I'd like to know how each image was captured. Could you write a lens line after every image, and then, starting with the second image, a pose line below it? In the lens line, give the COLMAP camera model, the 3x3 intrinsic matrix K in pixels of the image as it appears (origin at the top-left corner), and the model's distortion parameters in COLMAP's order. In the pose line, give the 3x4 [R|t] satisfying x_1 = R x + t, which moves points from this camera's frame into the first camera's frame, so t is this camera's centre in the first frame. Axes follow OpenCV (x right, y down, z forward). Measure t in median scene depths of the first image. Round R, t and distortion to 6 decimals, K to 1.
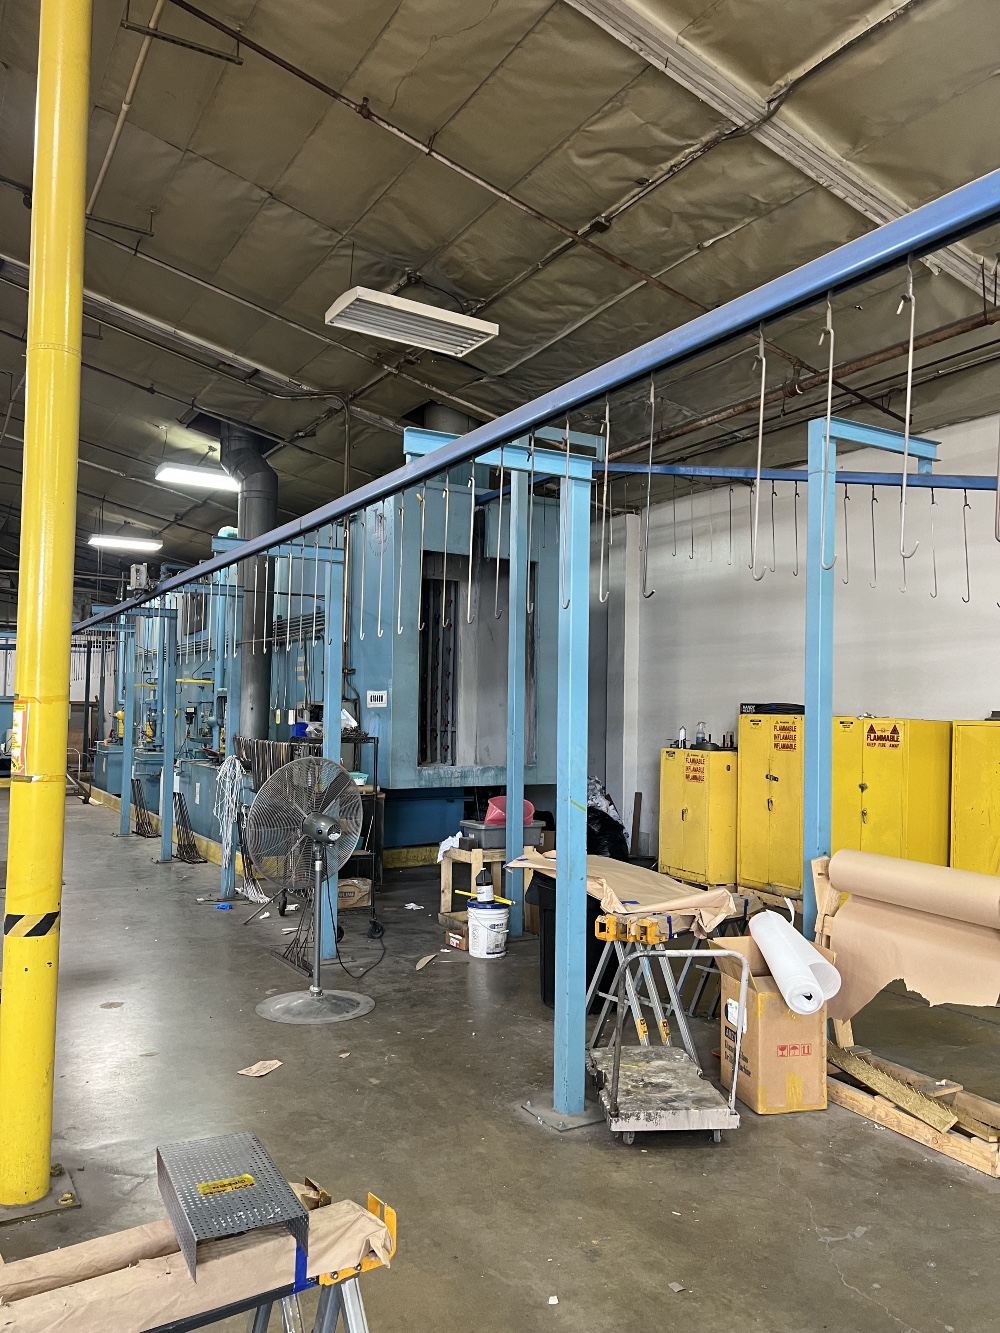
lens RADIAL K [[994.1, 0, 501.0], [0, 994.1, 667.2], [0, 0, 1]] dist [0.019127, -0.012517]
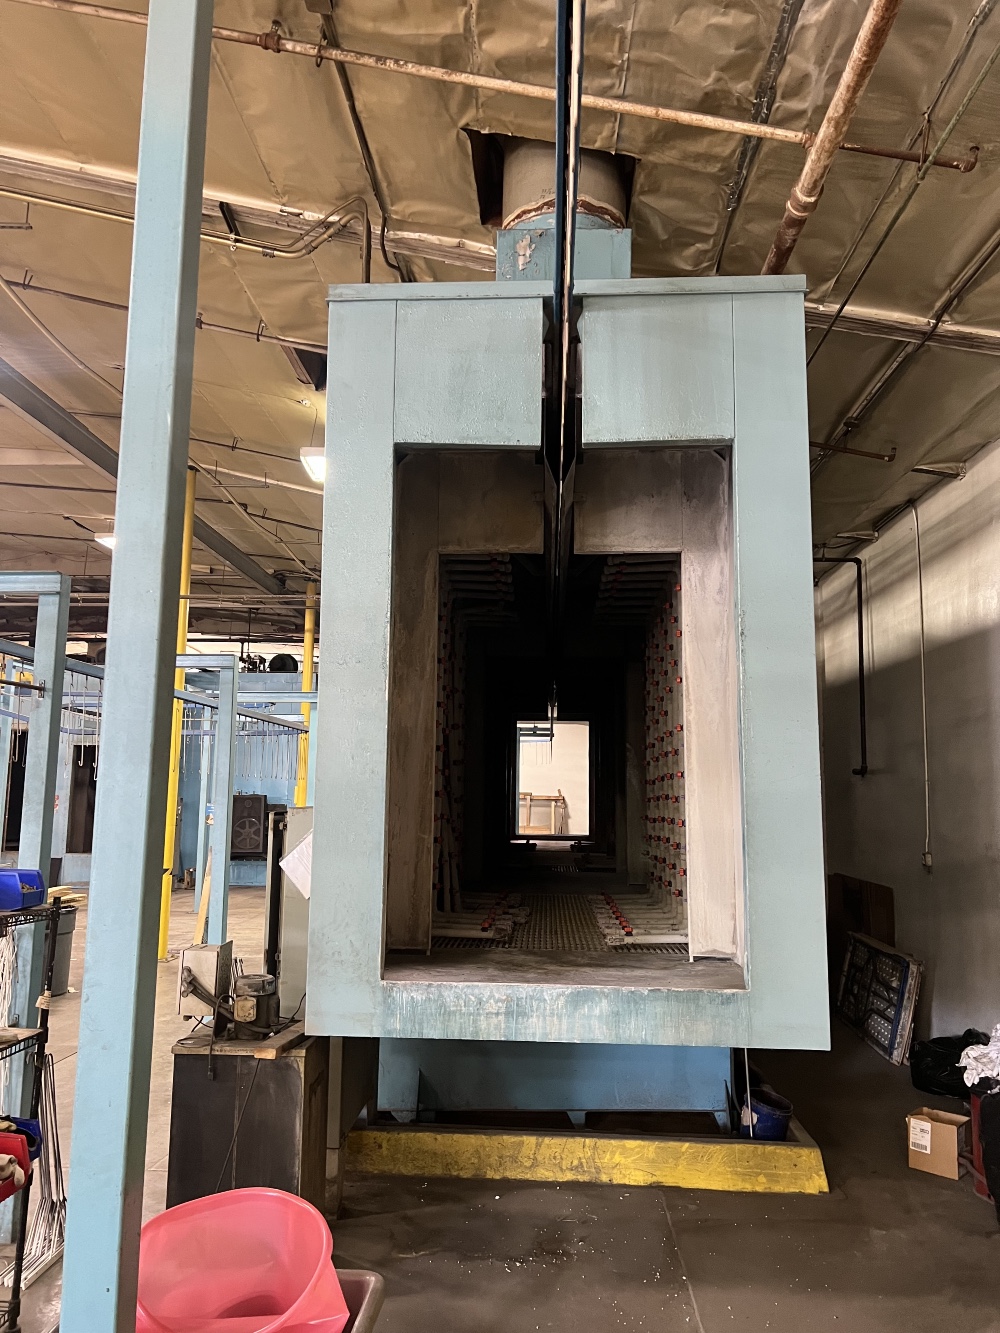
lens RADIAL K [[994.1, 0, 495.0], [0, 994.1, 666.3], [0, 0, 1]] dist [0.019127, -0.012517]
pose [[0.829483, -0.074821, -0.553498, 0.176512], [0.022388, 0.994644, -0.100904, 0.017276], [0.558083, 0.071307, 0.826715, 0.676436]]
